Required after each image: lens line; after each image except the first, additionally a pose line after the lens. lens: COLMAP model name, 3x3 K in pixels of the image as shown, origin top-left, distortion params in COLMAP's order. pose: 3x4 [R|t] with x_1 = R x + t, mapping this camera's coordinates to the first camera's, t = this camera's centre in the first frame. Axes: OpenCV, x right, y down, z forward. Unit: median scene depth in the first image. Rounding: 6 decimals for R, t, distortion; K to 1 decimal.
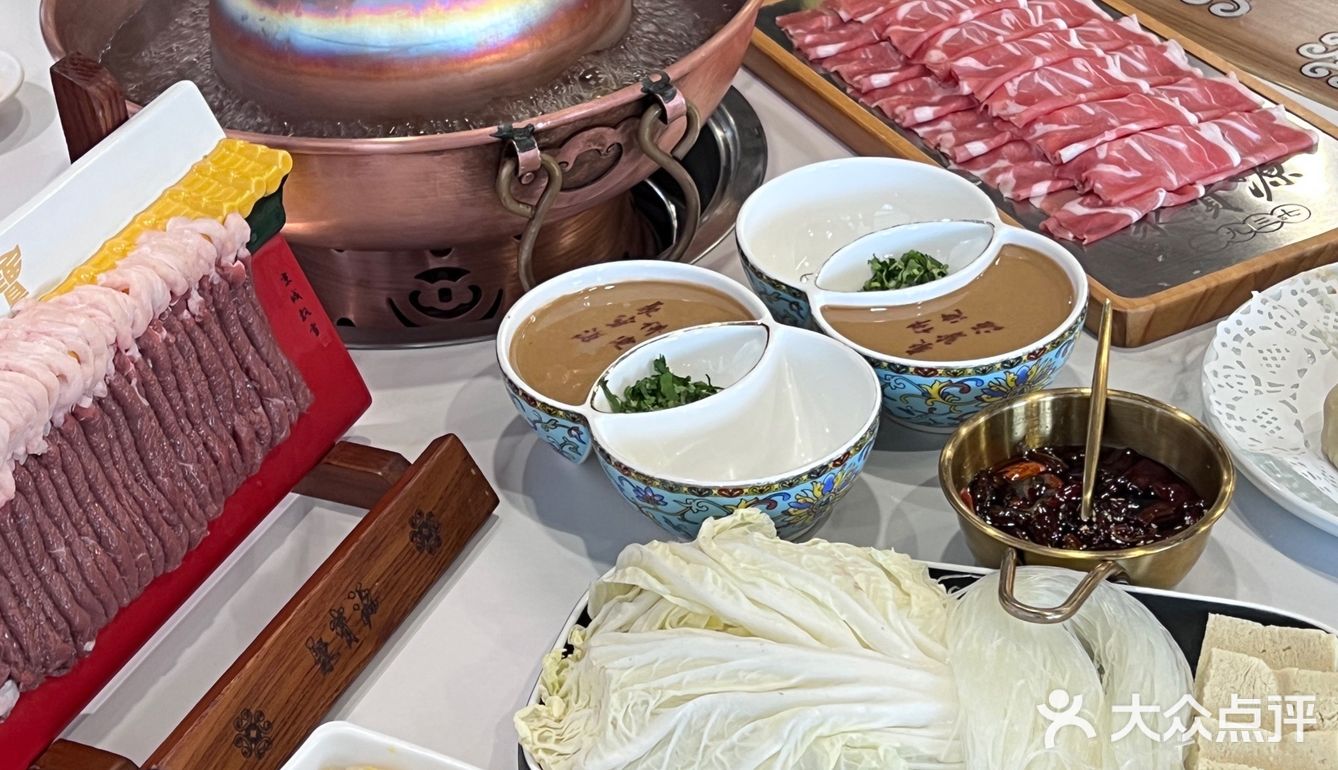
lens RADIAL K [[2433.1, 0, 647.6], [0, 2433.1, 370.5], [0, 0, 1]] dist [0.257687, -0.810986]
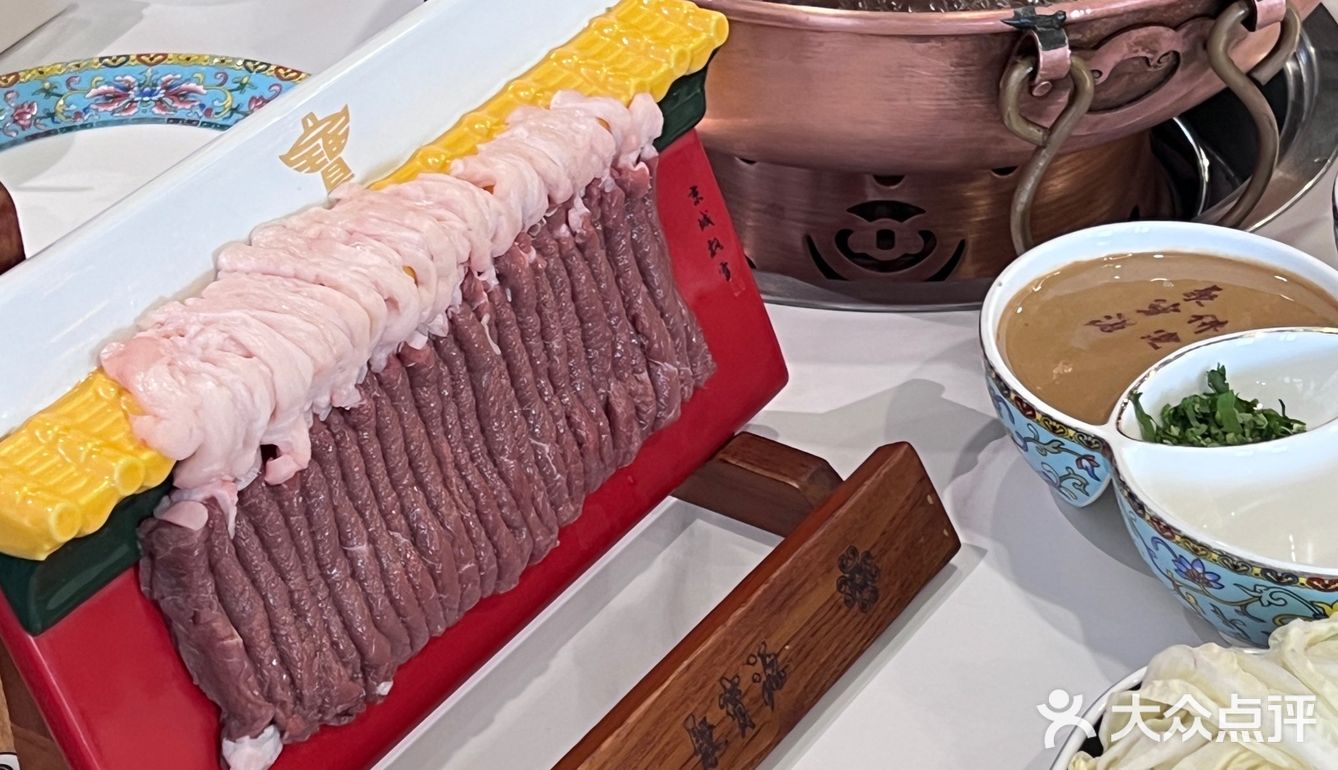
lens RADIAL K [[2832.3, 0, 701.6], [0, 2832.3, 409.6], [0, 0, 1]] dist [0.286177, -0.926877]
pose [[0.989527, 0.120266, -0.079831, -0.076340], [-0.117661, 0.992380, 0.036588, -0.006324], [0.083623, -0.026811, 0.996137, 0.189414]]
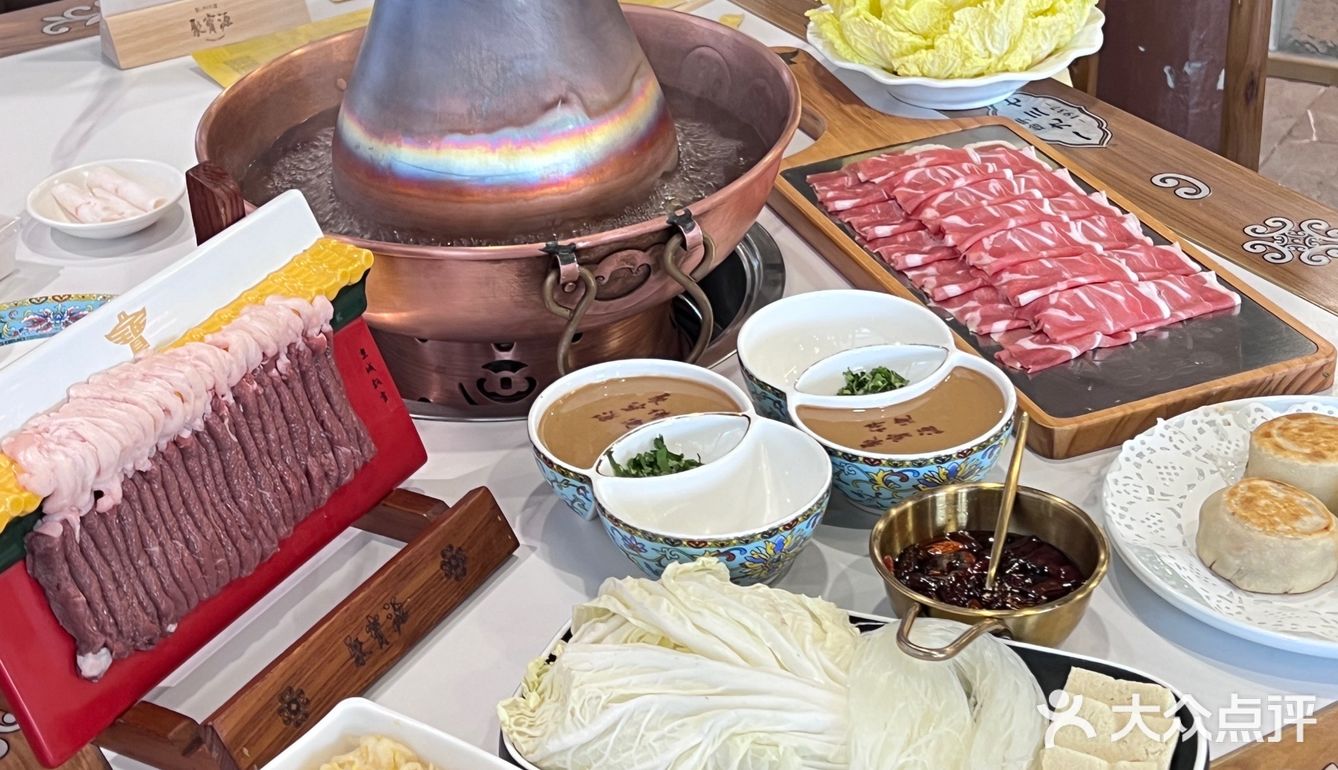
lens RADIAL K [[2283.7, 0, 669.0], [0, 2283.7, 385.0], [0, 0, 1]] dist [0.296779, -1.085772]
pose [[0.995514, 0.065846, -0.067946, 0.089434], [-0.069921, 0.995780, -0.059449, 0.038077], [0.063745, 0.063933, 0.995916, -0.149809]]
